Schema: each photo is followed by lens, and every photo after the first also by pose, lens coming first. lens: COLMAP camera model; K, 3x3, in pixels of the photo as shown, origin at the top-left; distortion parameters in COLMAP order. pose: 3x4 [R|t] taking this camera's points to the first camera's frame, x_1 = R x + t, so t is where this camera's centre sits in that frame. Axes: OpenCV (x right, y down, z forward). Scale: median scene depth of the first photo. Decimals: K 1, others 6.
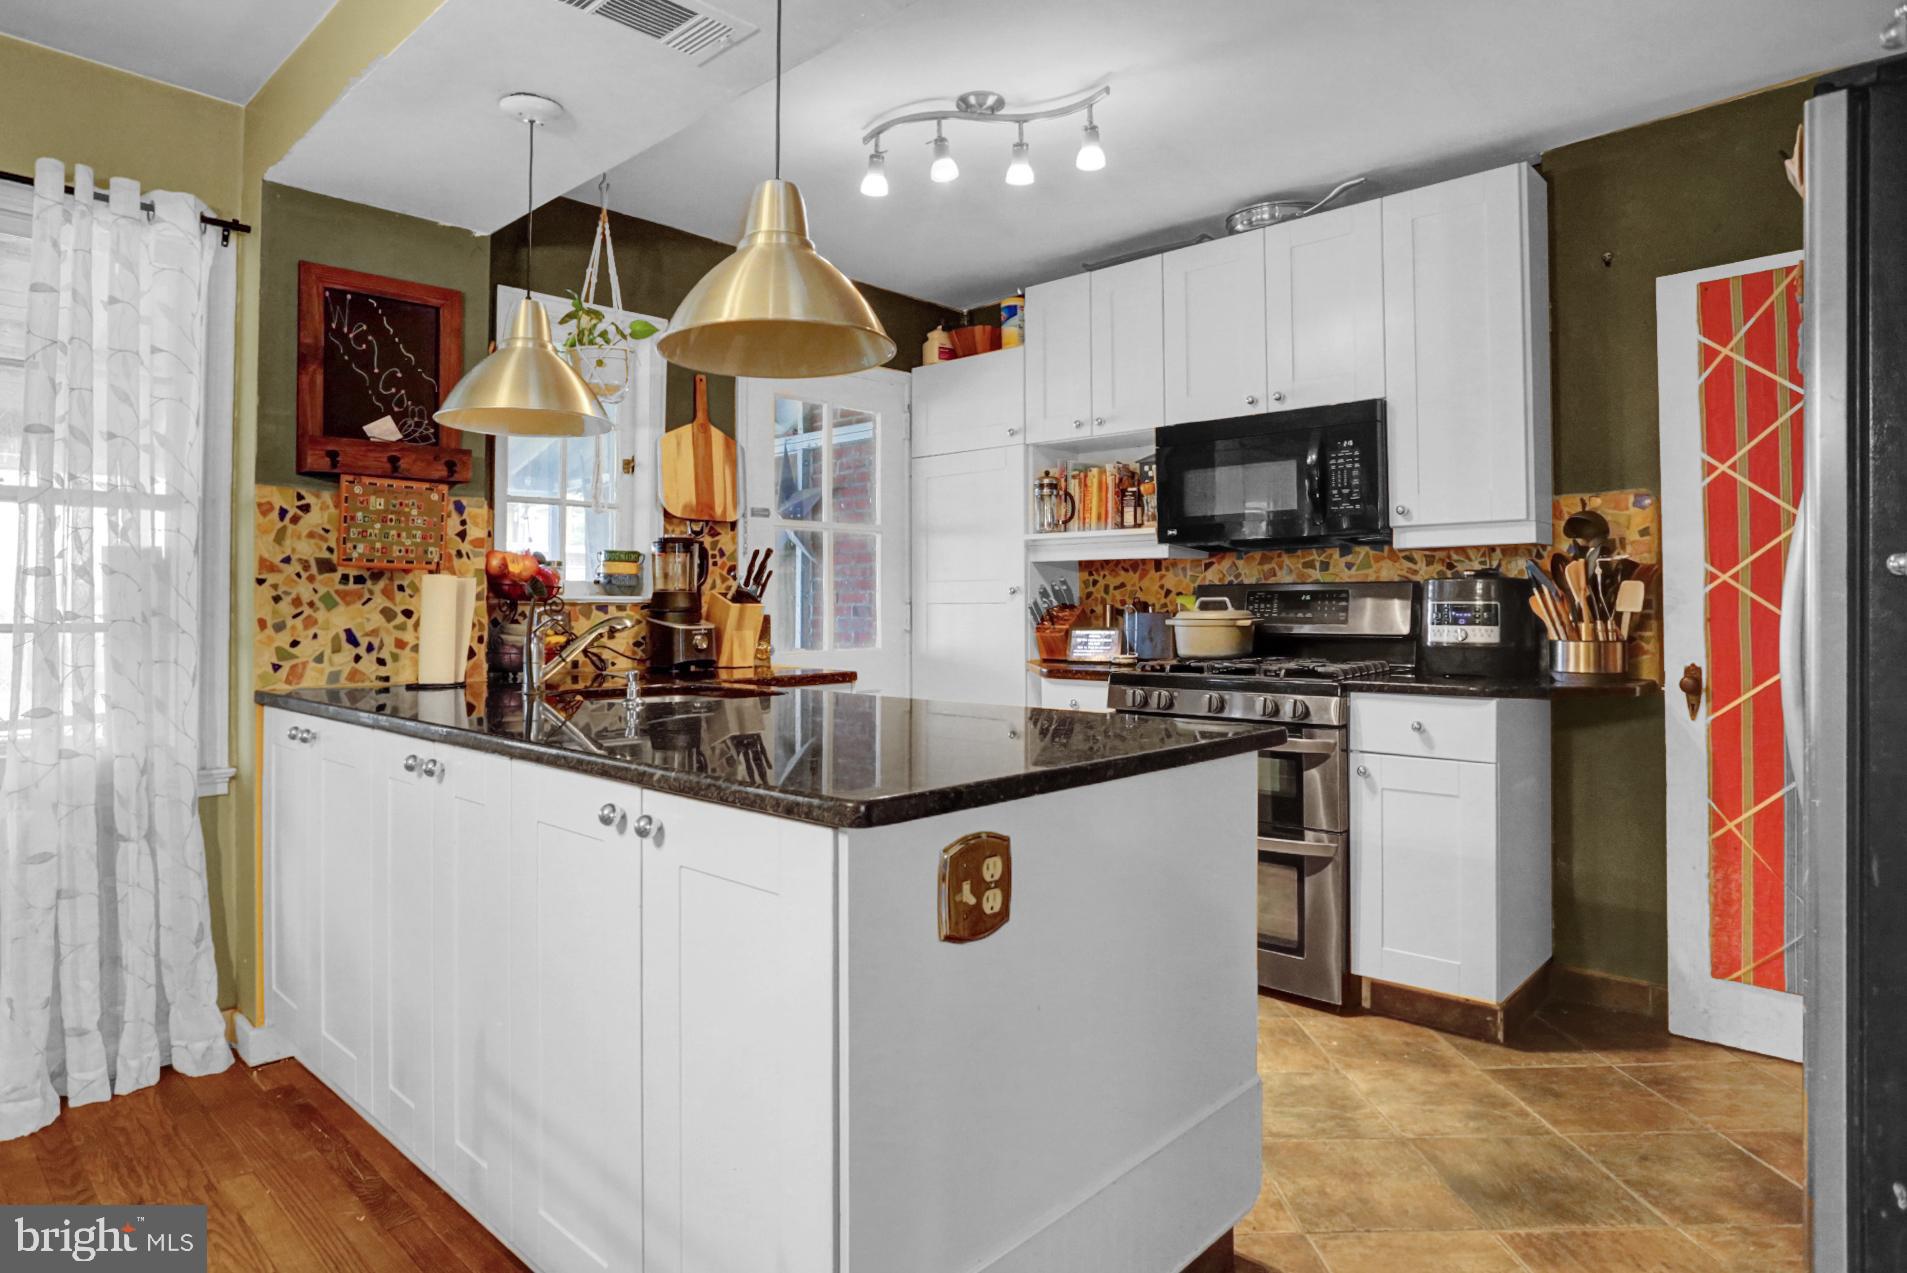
lens RADIAL K [[1099.1, 0, 945.8], [0, 1099.1, 579.3], [0, 0, 1]] dist [-0.079003, 0.047525]
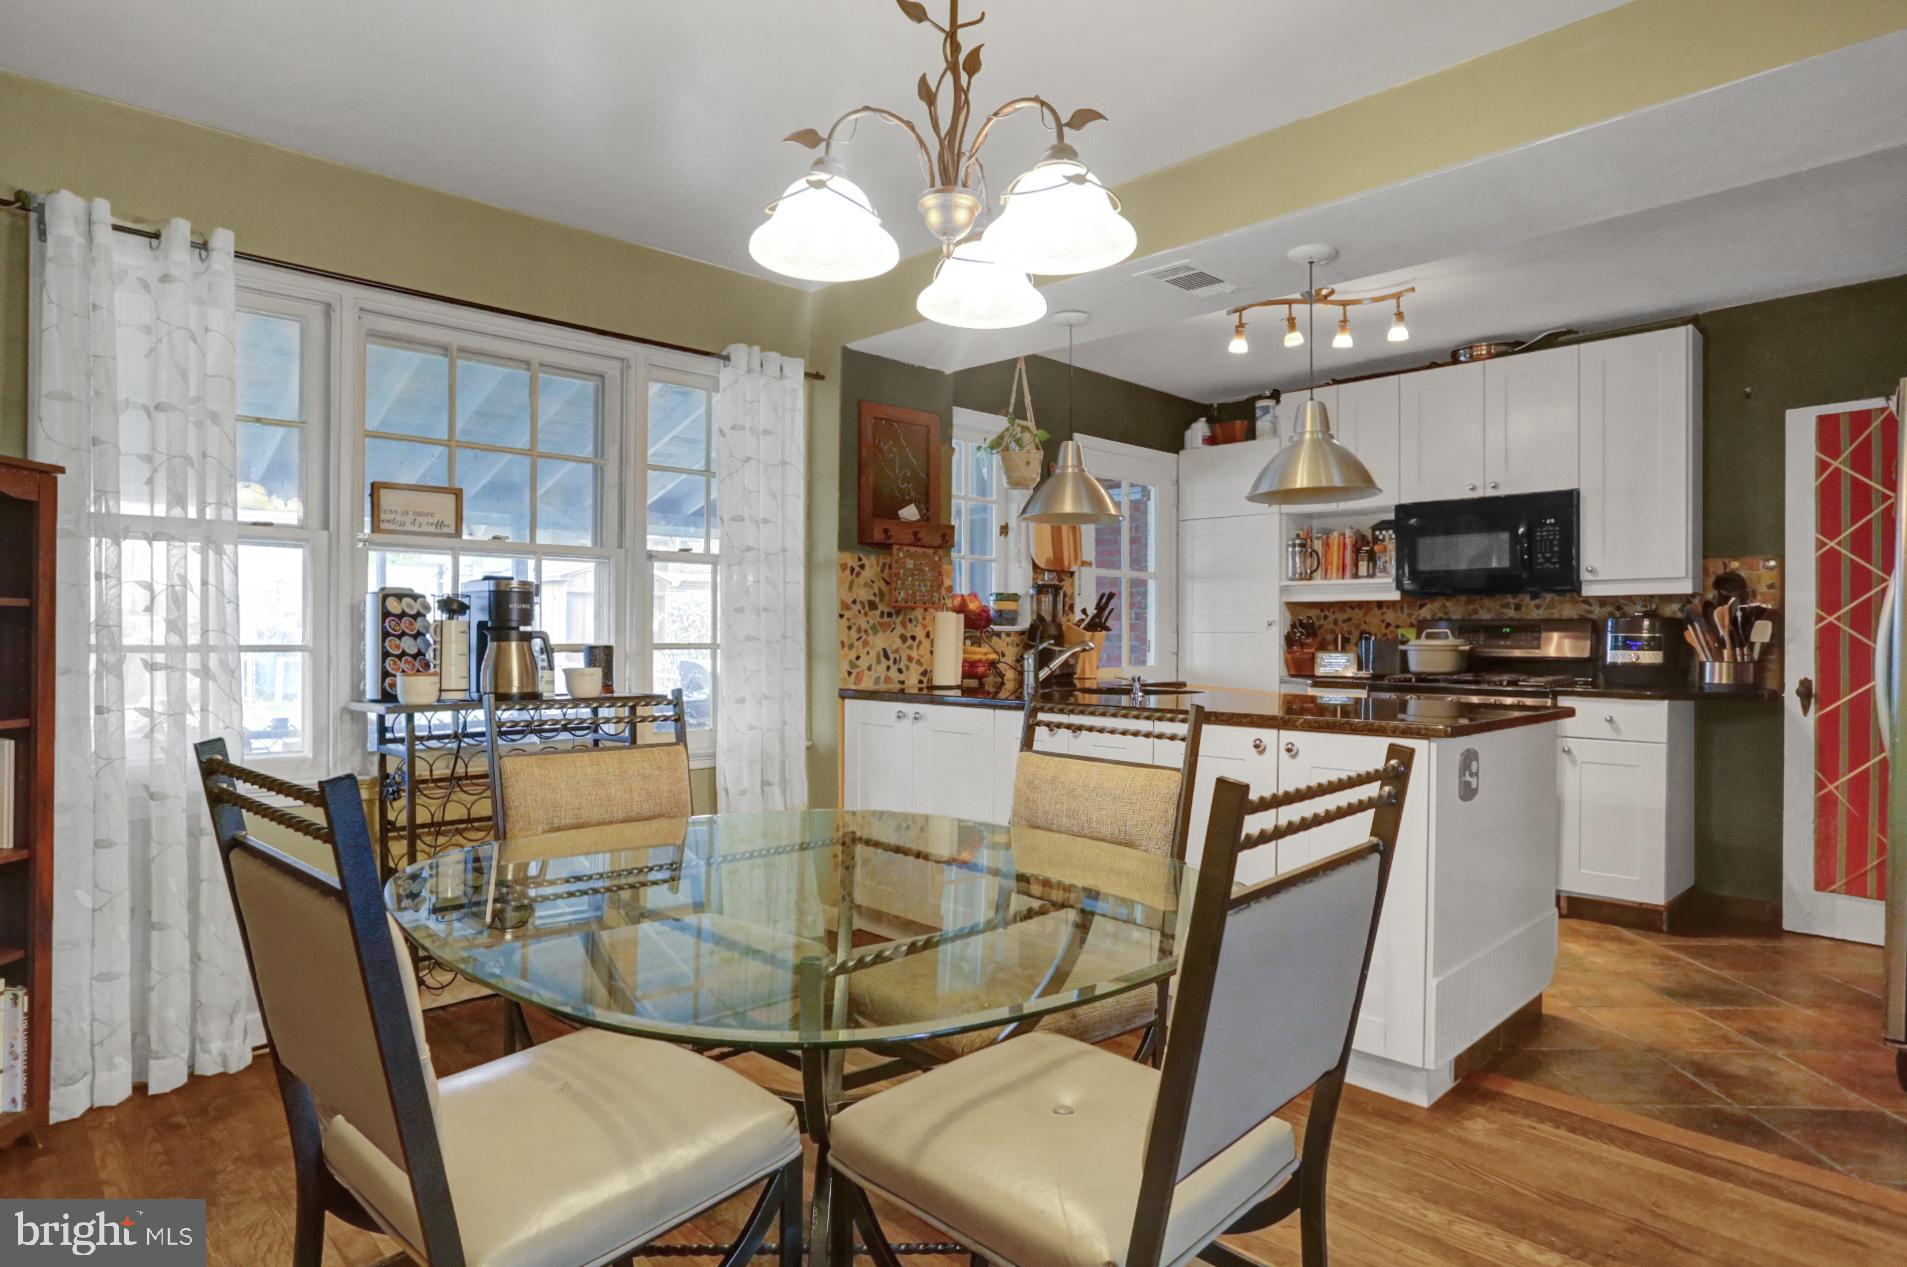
lens RADIAL K [[1054.8, 0, 976.5], [0, 1054.8, 635.0], [0, 0, 1]] dist [-0.072860, 0.043233]
pose [[0.998932, 0.005920, -0.045826, -0.347502], [-0.004739, 0.999655, 0.025843, -0.009524], [0.045963, -0.025598, 0.998615, -0.421848]]
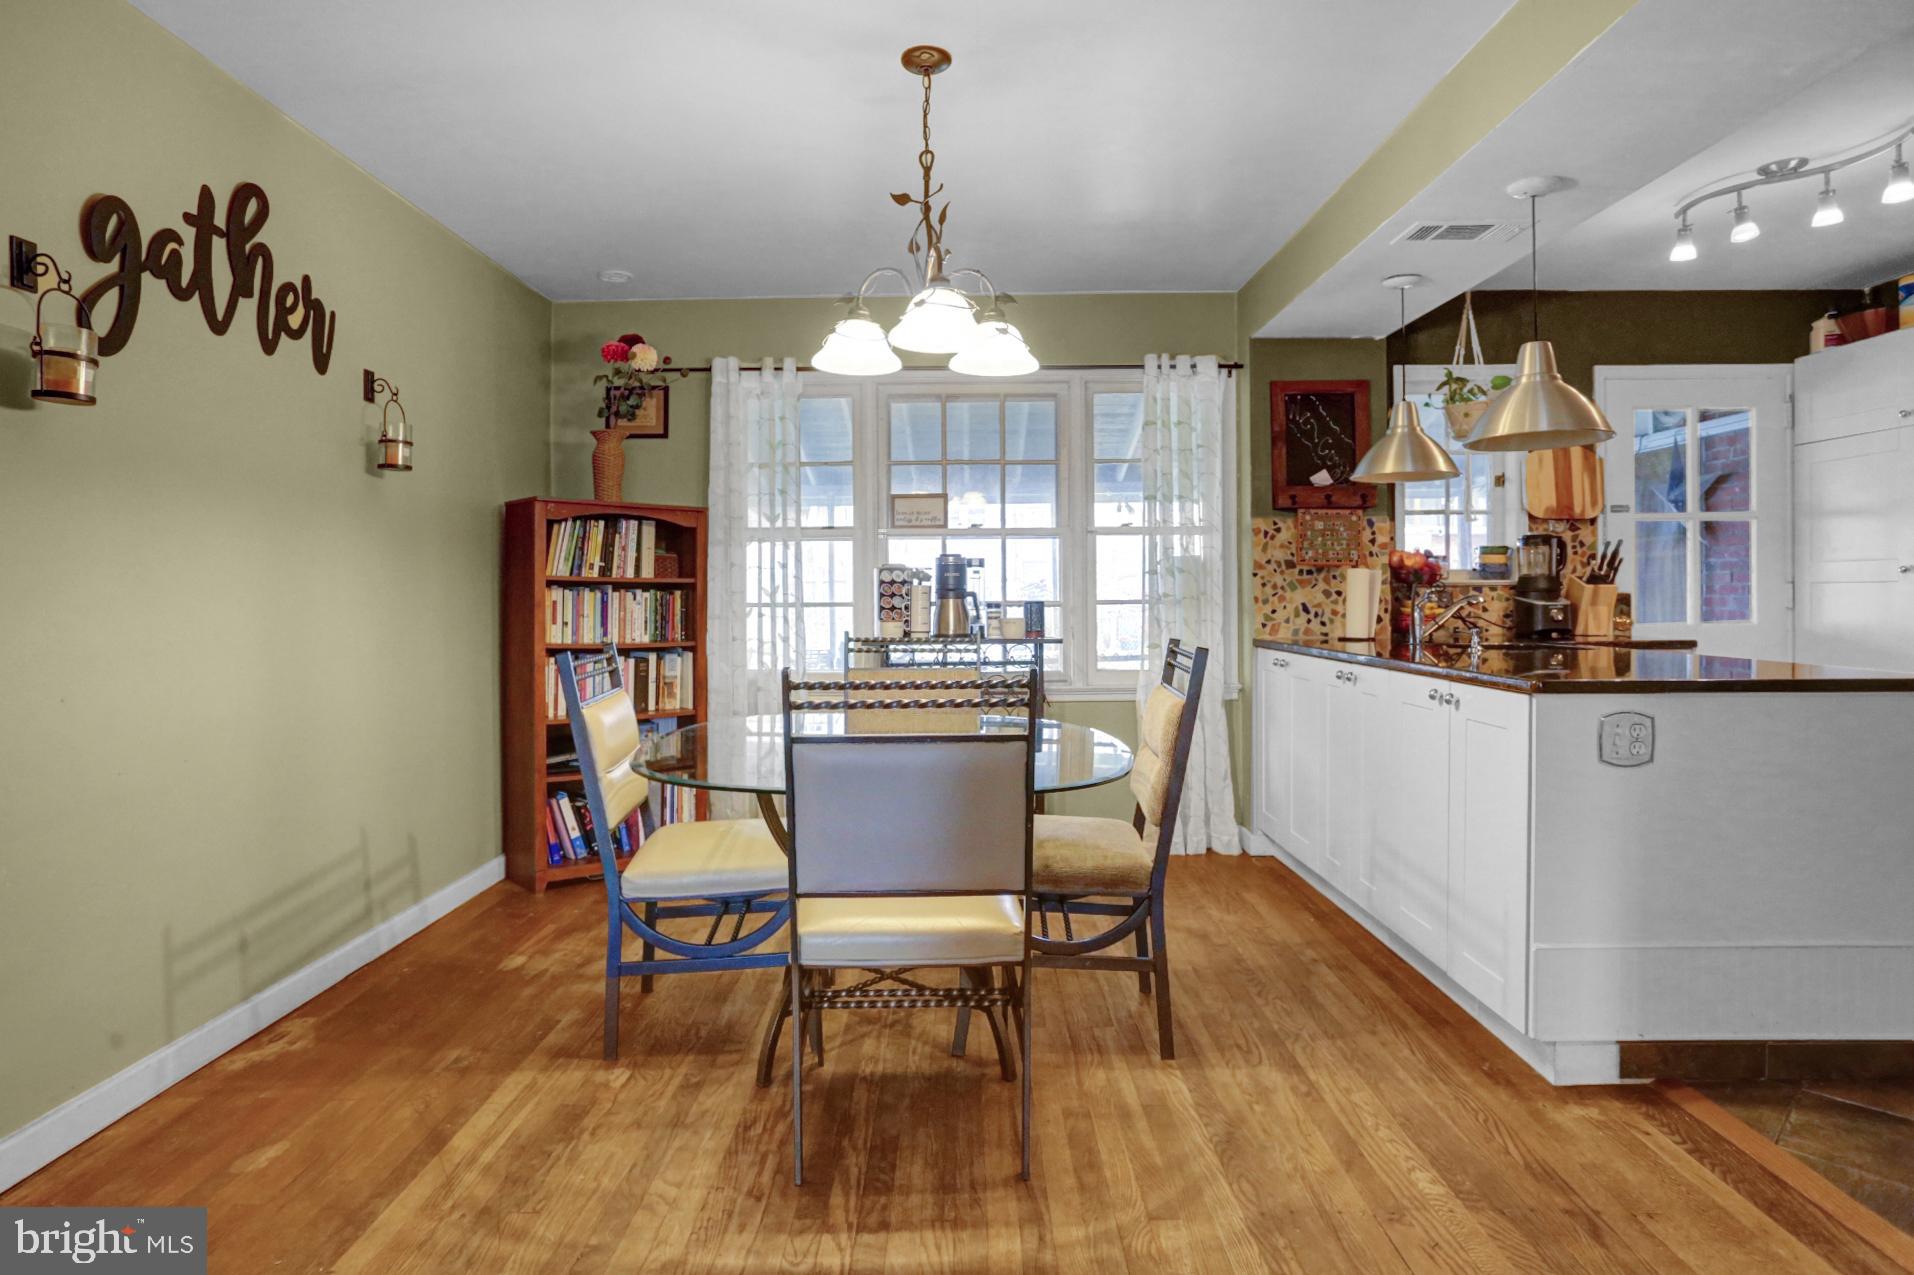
lens RADIAL K [[1052.4, 0, 953.7], [0, 1052.4, 605.6], [0, 0, 1]] dist [-0.059997, 0.035420]
pose [[0.683515, 0.005141, -0.729918, 0.226027], [0.025100, 0.999218, 0.030541, -0.010755], [0.729505, -0.039196, 0.682852, -0.442619]]
